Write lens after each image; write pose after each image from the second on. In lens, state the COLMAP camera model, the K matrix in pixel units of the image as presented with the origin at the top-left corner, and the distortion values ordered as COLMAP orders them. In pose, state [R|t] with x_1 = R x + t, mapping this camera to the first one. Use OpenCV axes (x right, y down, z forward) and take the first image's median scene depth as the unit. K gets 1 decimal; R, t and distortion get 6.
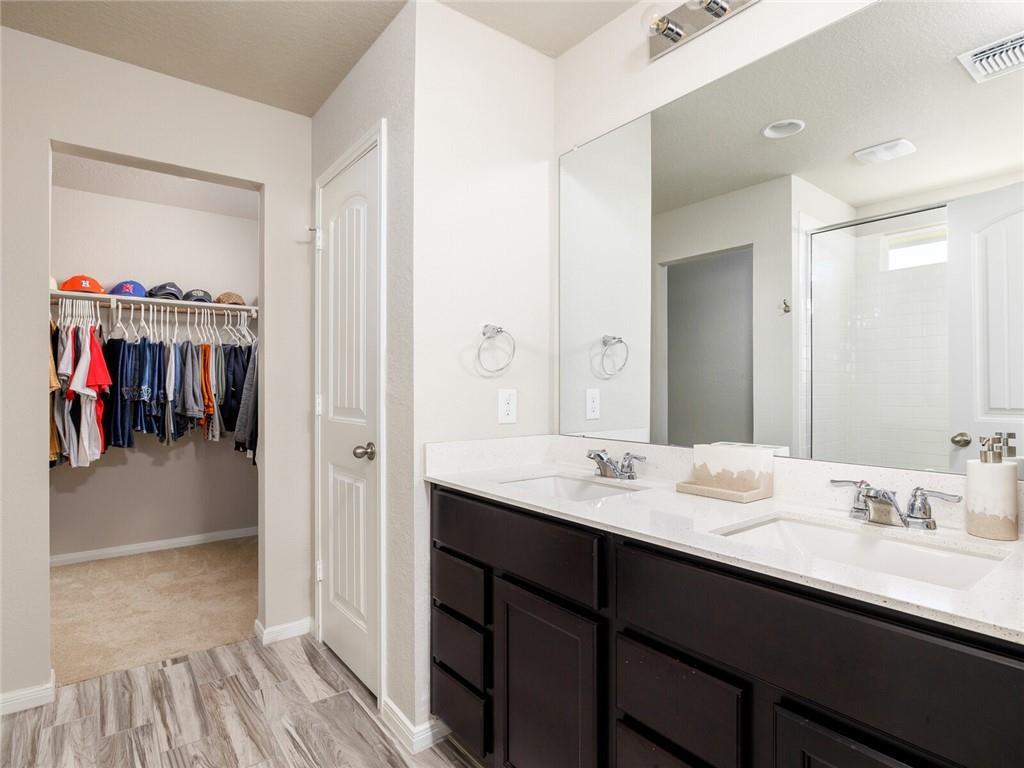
lens RADIAL K [[551.7, 0, 510.6], [0, 551.7, 385.4], [0, 0, 1]] dist [-0.000017, -0.000019]
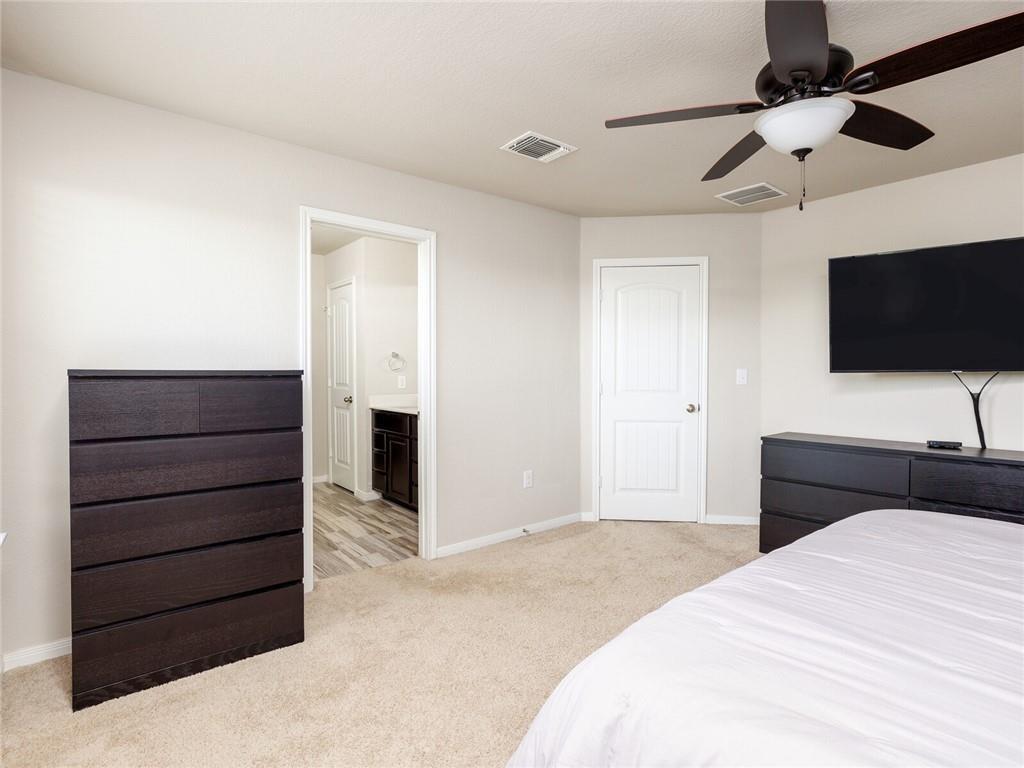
lens RADIAL K [[517.4, 0, 513.8], [0, 517.4, 384.5], [0, 0, 1]] dist [-0.002463, -0.000952]
pose [[0.999472, -0.002831, 0.032375, 0.433076], [0.002077, 0.999726, 0.023308, -0.009115], [-0.032432, -0.023228, 0.999204, -1.450141]]
